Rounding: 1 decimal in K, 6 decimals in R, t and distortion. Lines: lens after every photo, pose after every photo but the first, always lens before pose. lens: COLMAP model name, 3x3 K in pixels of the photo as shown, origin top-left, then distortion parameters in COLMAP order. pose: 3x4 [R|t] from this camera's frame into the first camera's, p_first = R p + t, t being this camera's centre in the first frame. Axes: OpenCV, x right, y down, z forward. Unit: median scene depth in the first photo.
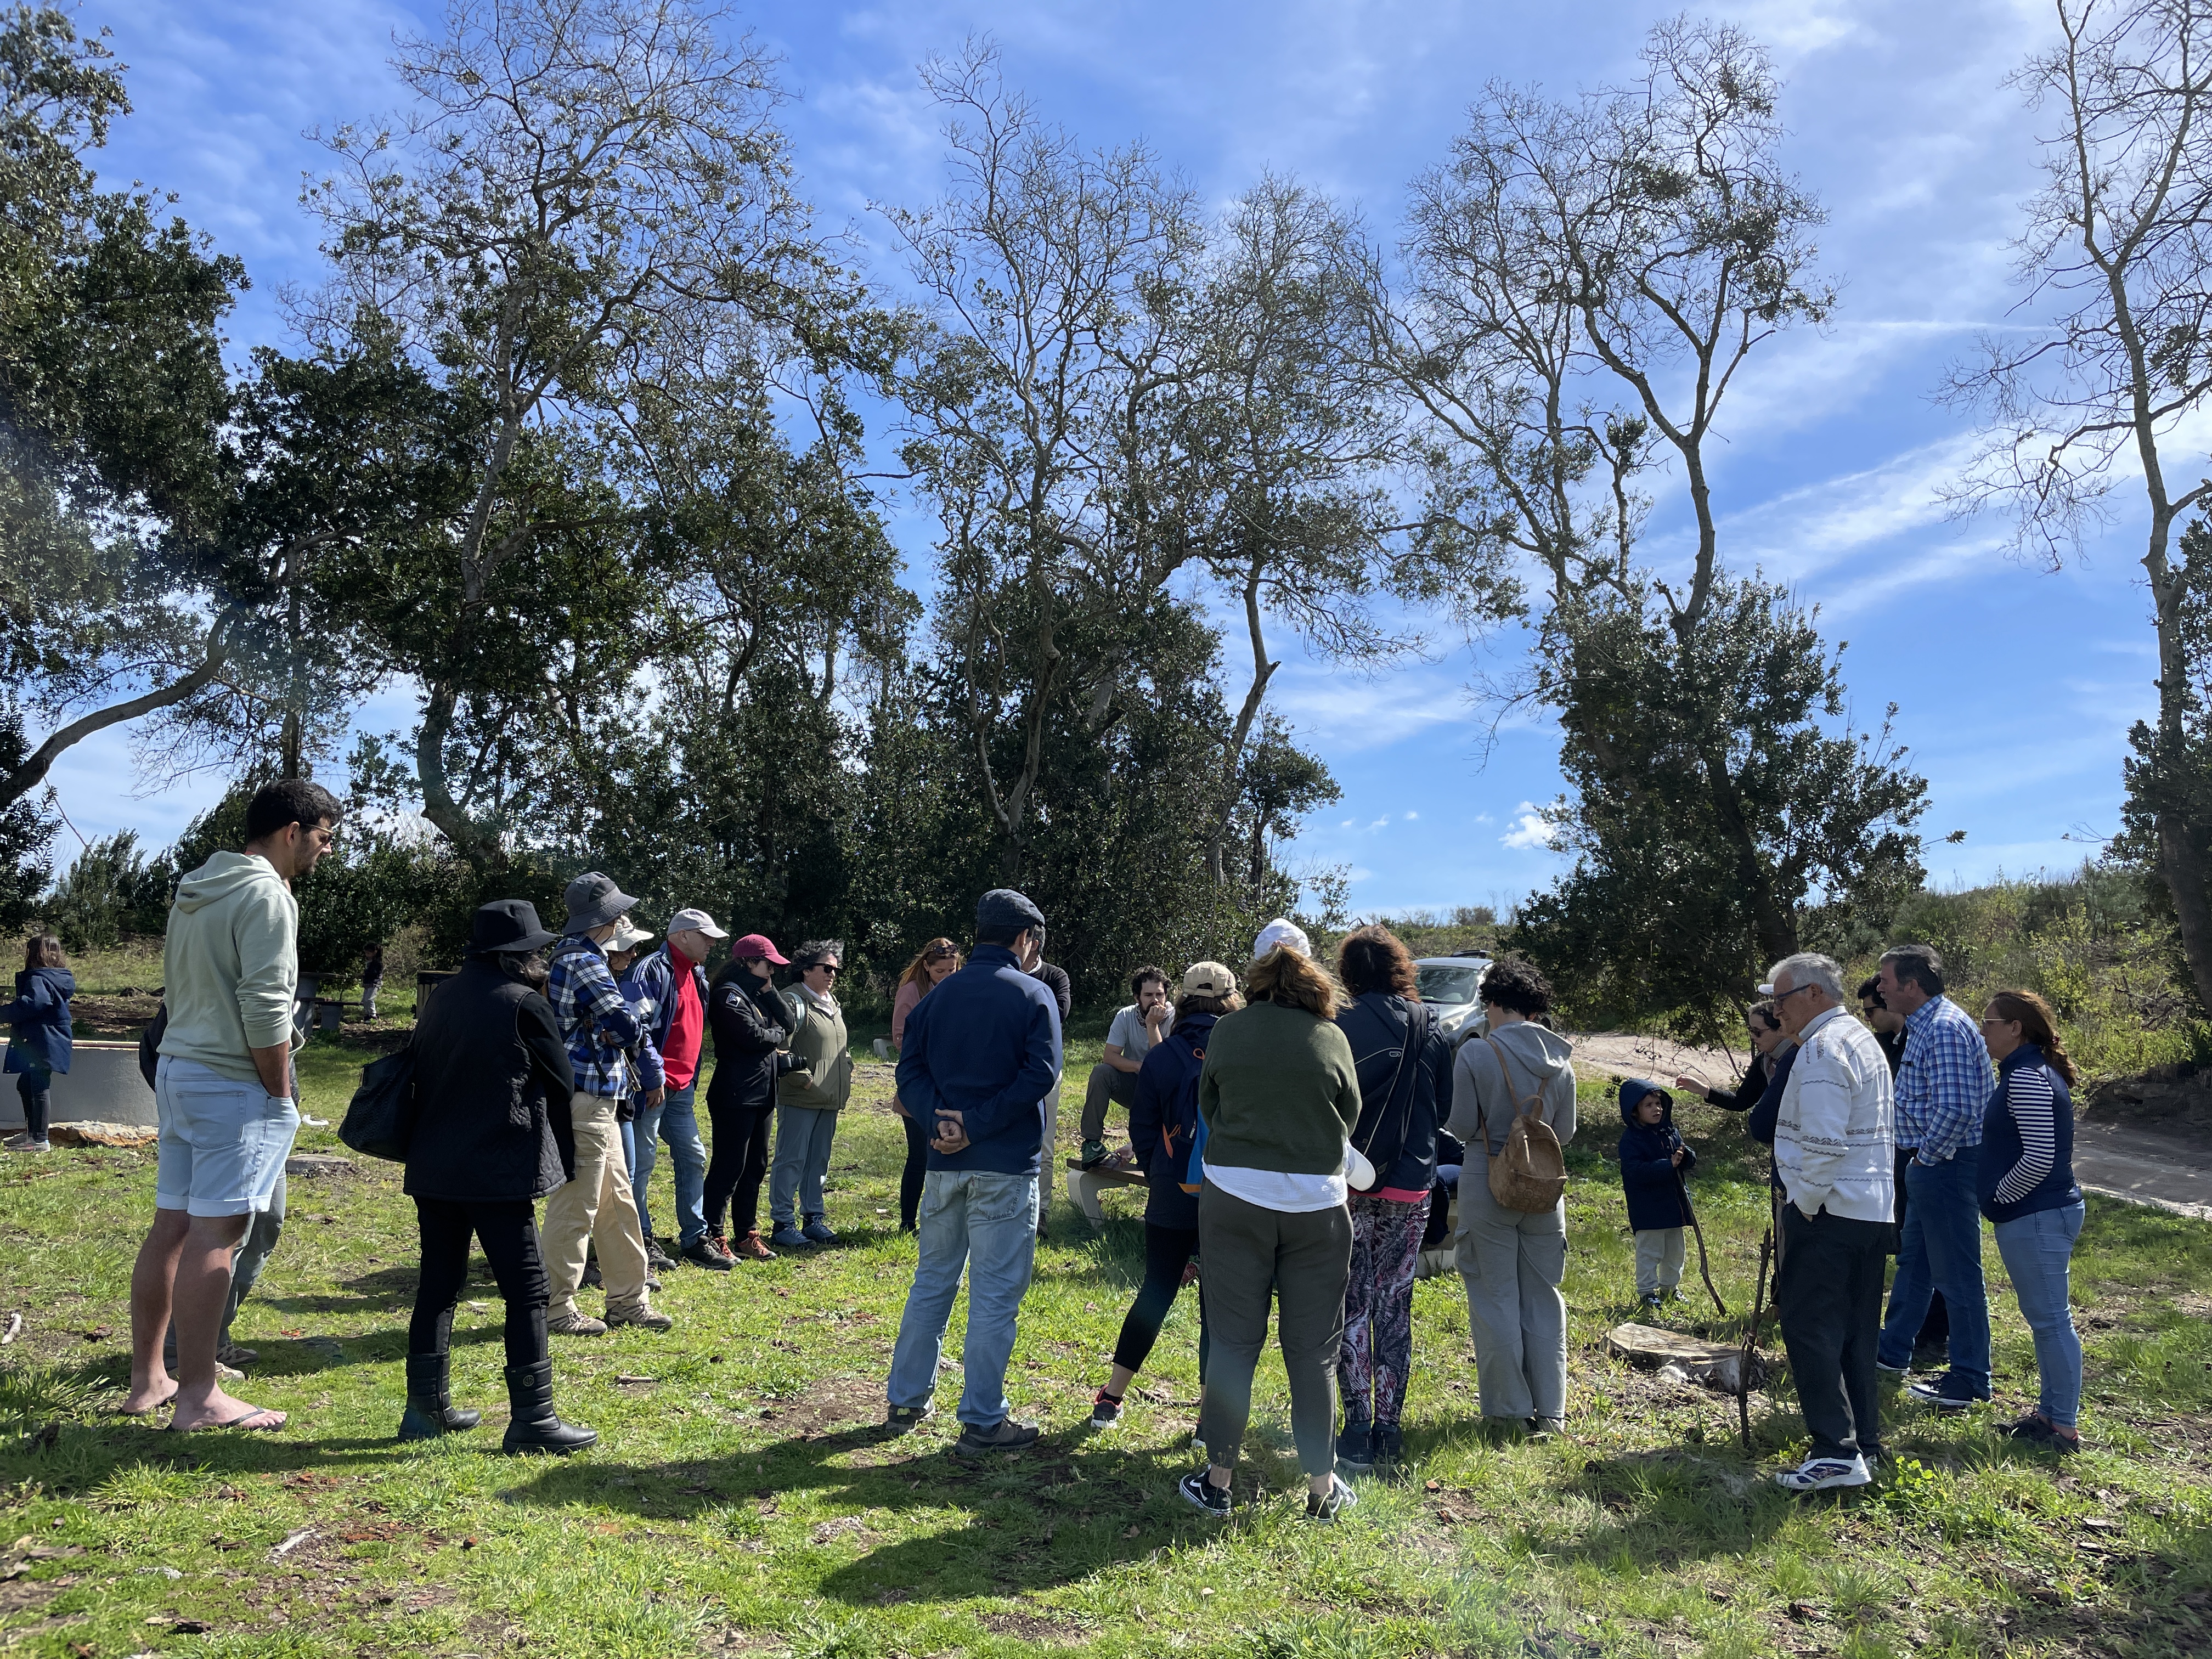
lens RADIAL K [[1648.9, 0, 1106.0], [0, 1648.9, 829.5], [0, 0, 1]] dist [0.087553, -0.163725]
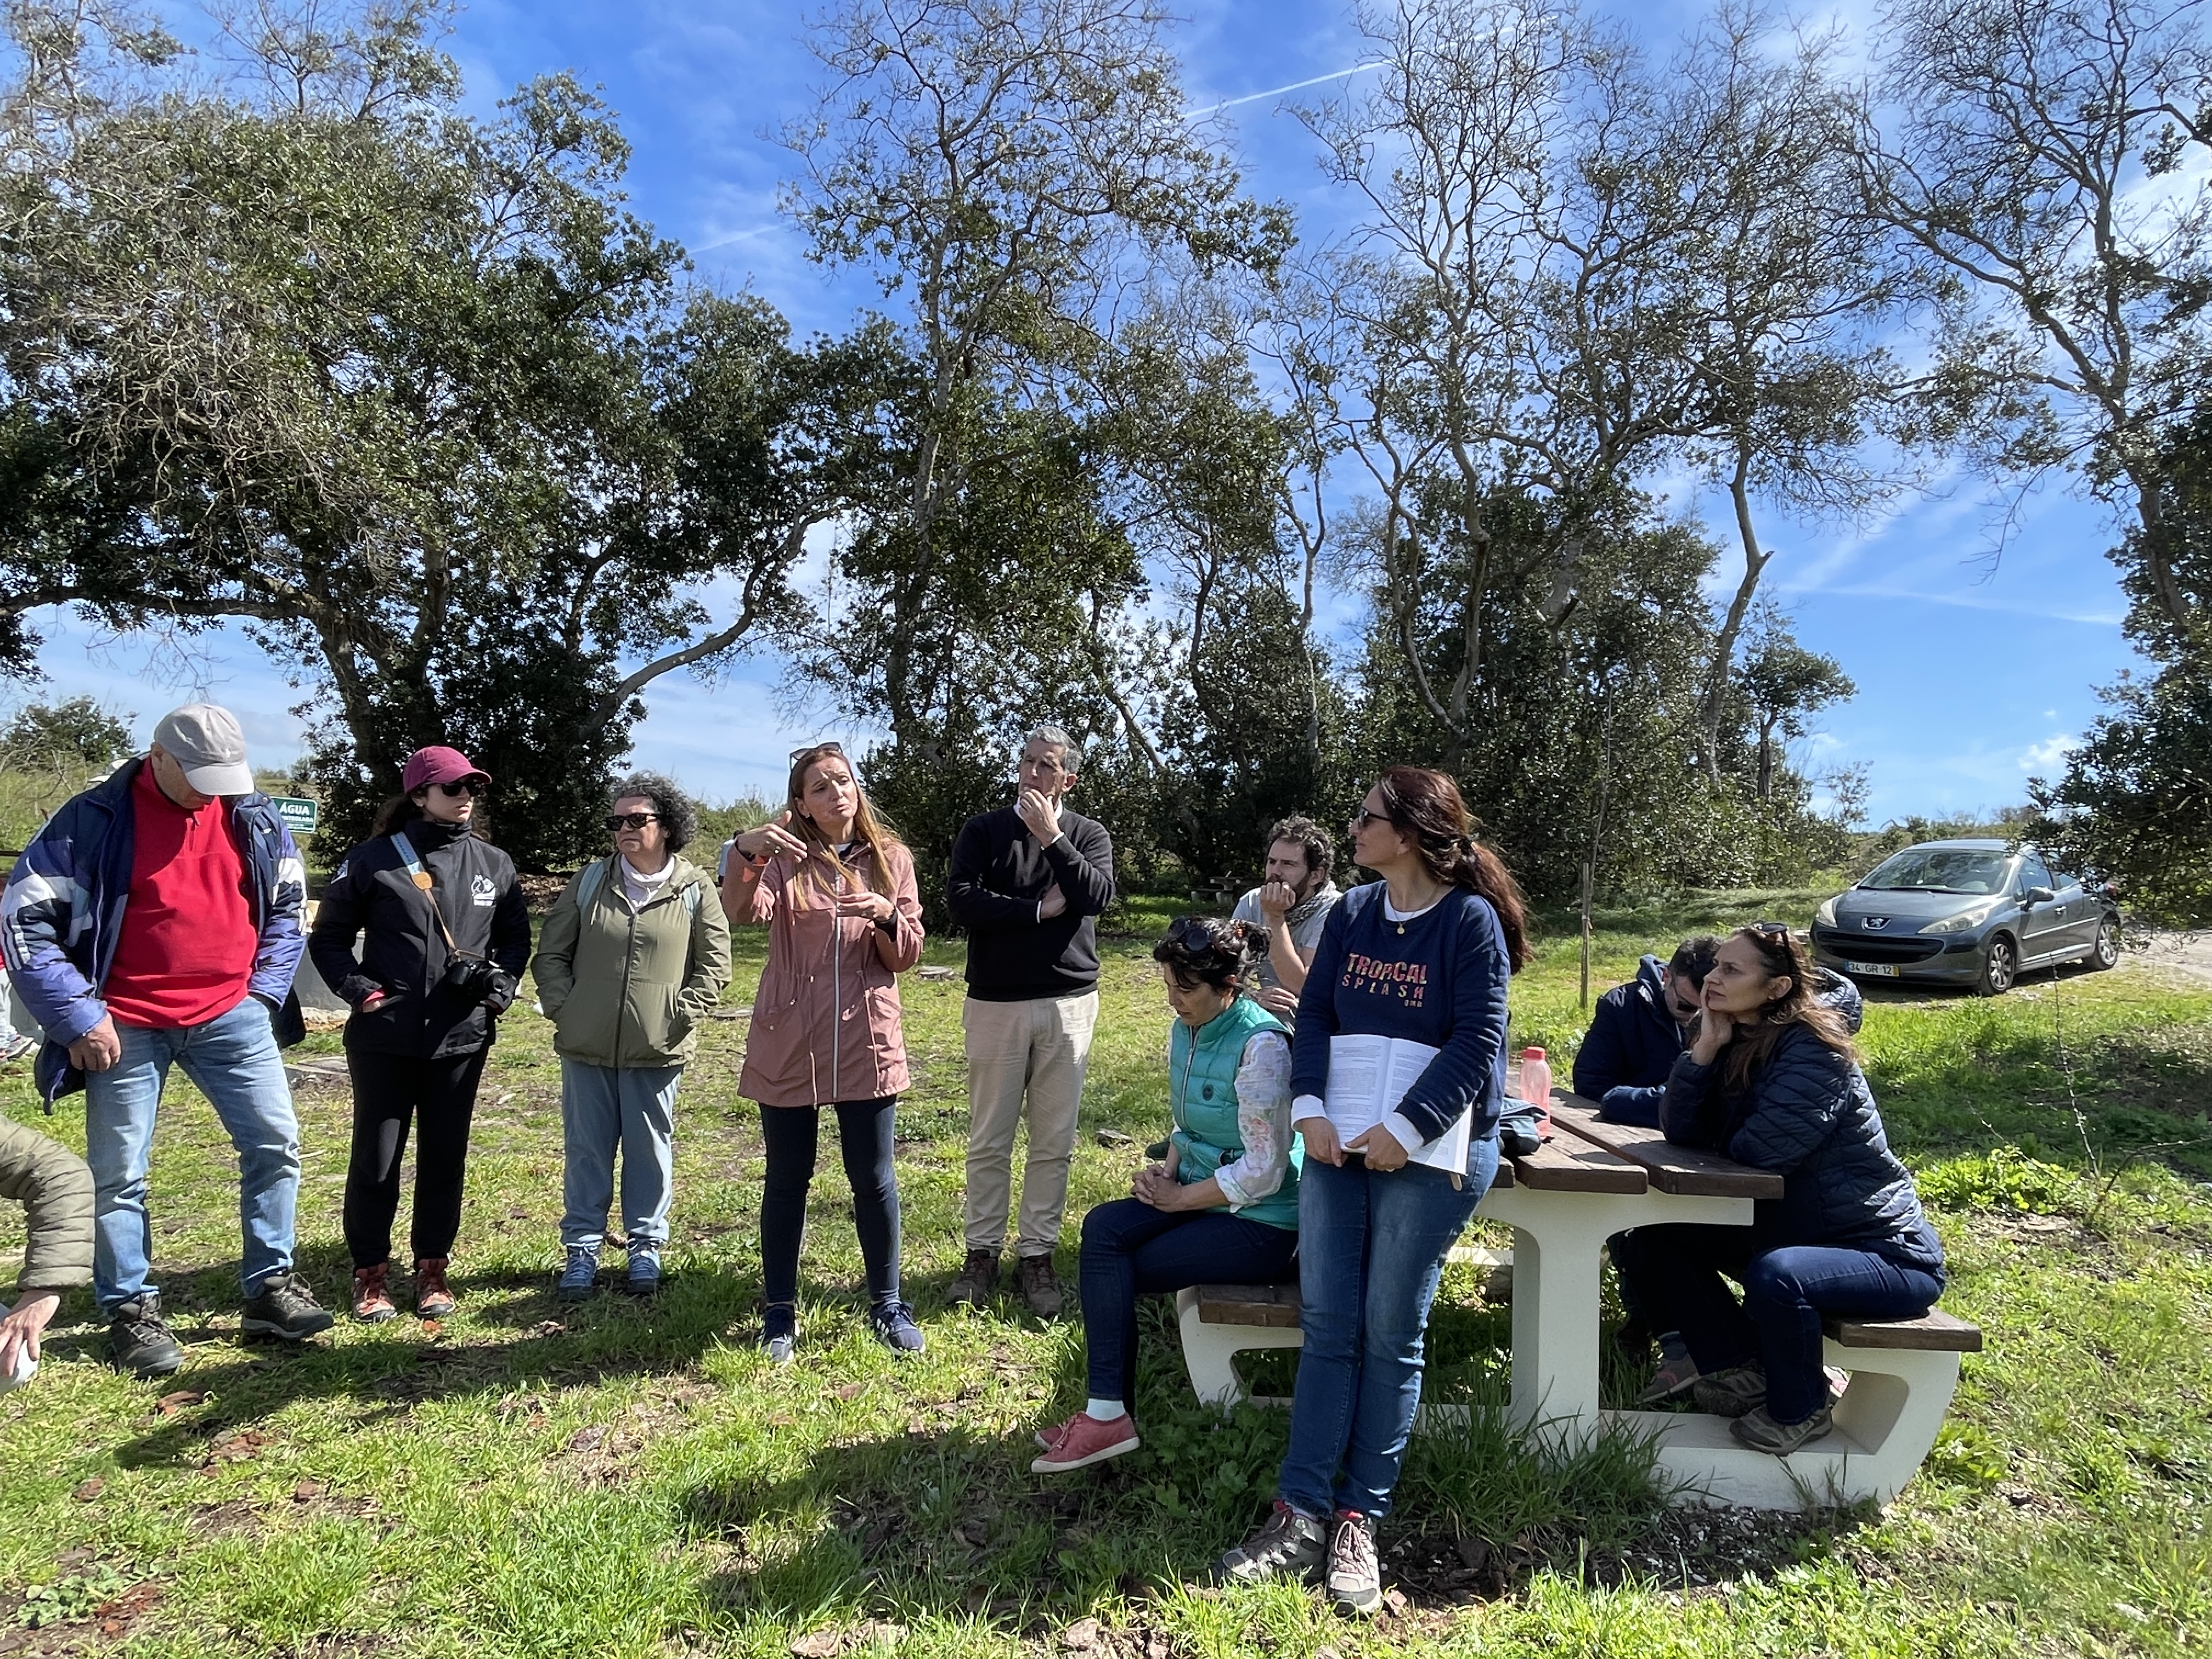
lens RADIAL K [[1254.0, 0, 1119.0], [0, 1254.0, 821.2], [0, 0, 1]] dist [-0.033360, 0.022514]
pose [[0.916071, -0.029592, -0.399923, 0.043198], [0.045573, 0.998495, 0.030508, 0.019595], [0.398418, -0.046173, 0.916041, 0.173140]]
